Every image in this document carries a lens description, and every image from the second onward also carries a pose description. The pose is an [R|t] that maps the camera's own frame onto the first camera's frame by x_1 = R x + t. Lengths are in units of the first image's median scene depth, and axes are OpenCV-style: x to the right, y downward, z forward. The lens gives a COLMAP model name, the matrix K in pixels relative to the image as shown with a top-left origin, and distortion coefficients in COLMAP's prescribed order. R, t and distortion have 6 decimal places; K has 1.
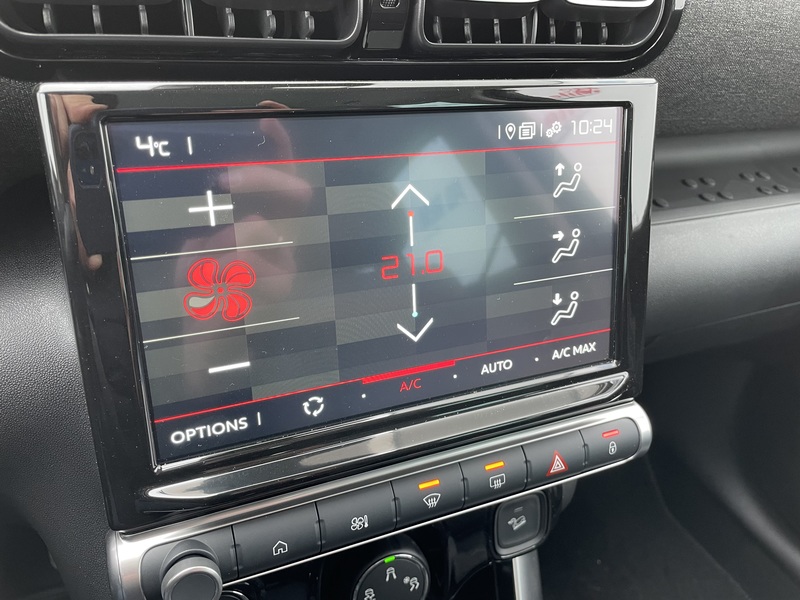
lens RADIAL K [[617.4, 0, 396.3], [0, 617.4, 295.5], [0, 0, 1]] dist [0.070480, -0.113812]
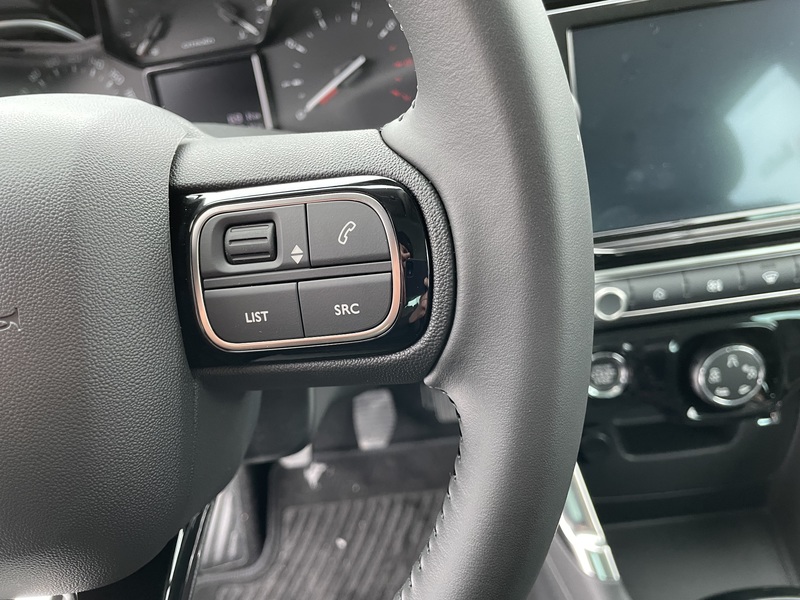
lens RADIAL K [[617.4, 0, 396.3], [0, 617.4, 295.5], [0, 0, 1]] dist [0.070480, -0.113812]
pose [[0.890843, 0.011219, -0.454172, -0.054210], [-0.000787, 0.999732, 0.023151, 0.328213], [0.454310, -0.020266, 0.890613, -0.653409]]
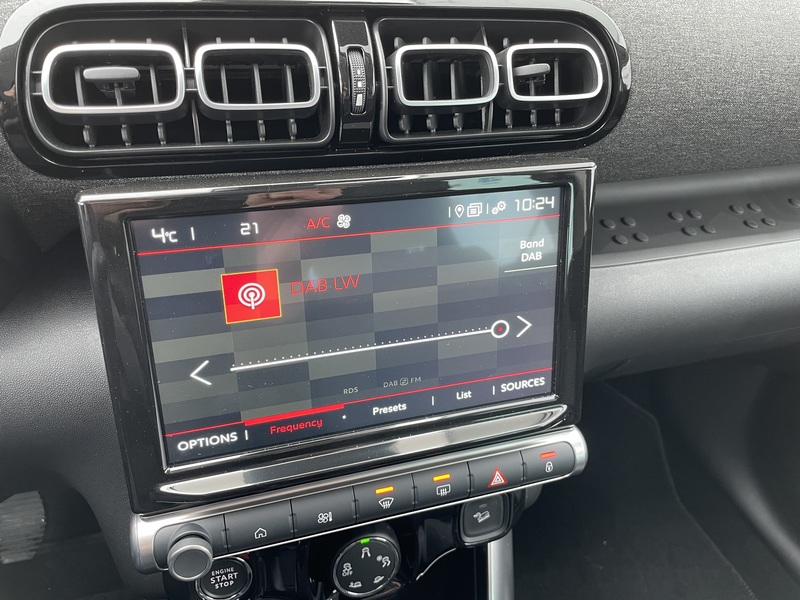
lens RADIAL K [[615.1, 0, 399.0], [0, 615.1, 294.5], [0, 0, 1]] dist [0.076814, -0.122441]
pose [[0.994817, 0.046531, -0.090415, 0.170697], [-0.040803, 0.997102, 0.064202, -0.162989], [0.093141, -0.060180, 0.993833, -0.201252]]
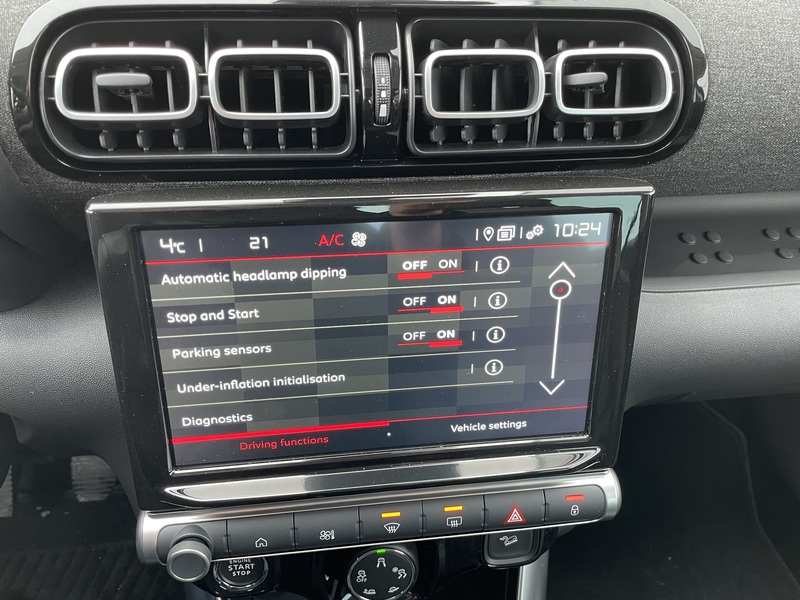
lens RADIAL K [[615.1, 0, 399.0], [0, 615.1, 294.5], [0, 0, 1]] dist [0.076814, -0.122441]
pose [[0.961022, 0.136661, -0.240335, 0.288931], [-0.106048, 0.985009, 0.136054, -0.271753], [0.255325, -0.105263, 0.961108, -0.100196]]
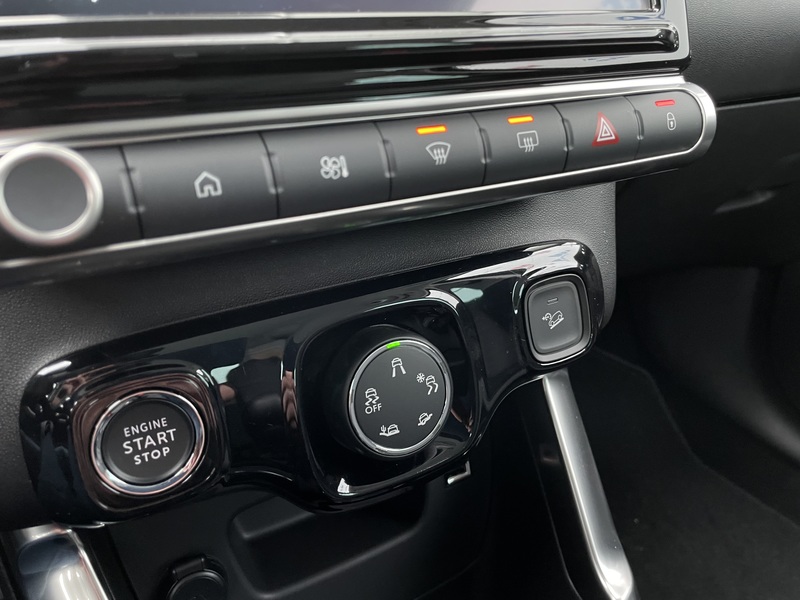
lens RADIAL K [[615.1, 0, 399.0], [0, 615.1, 294.5], [0, 0, 1]] dist [0.076814, -0.122441]
pose [[0.988725, -0.137490, 0.059328, -0.044998], [0.143444, 0.983332, -0.111722, 0.534107], [-0.042978, 0.118972, 0.991967, 0.348986]]
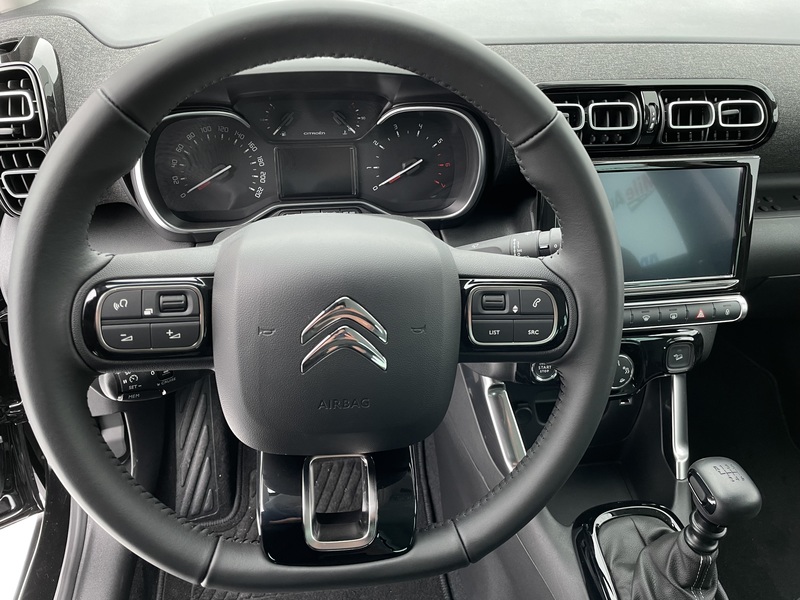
lens RADIAL K [[637.2, 0, 383.1], [0, 637.2, 298.4], [0, 0, 1]] dist [0.078933, -0.116915]
pose [[0.969016, 0.084182, -0.232208, -0.375632], [-0.080416, 0.996431, 0.025653, 0.259651], [0.233539, -0.006185, 0.972328, -1.802534]]
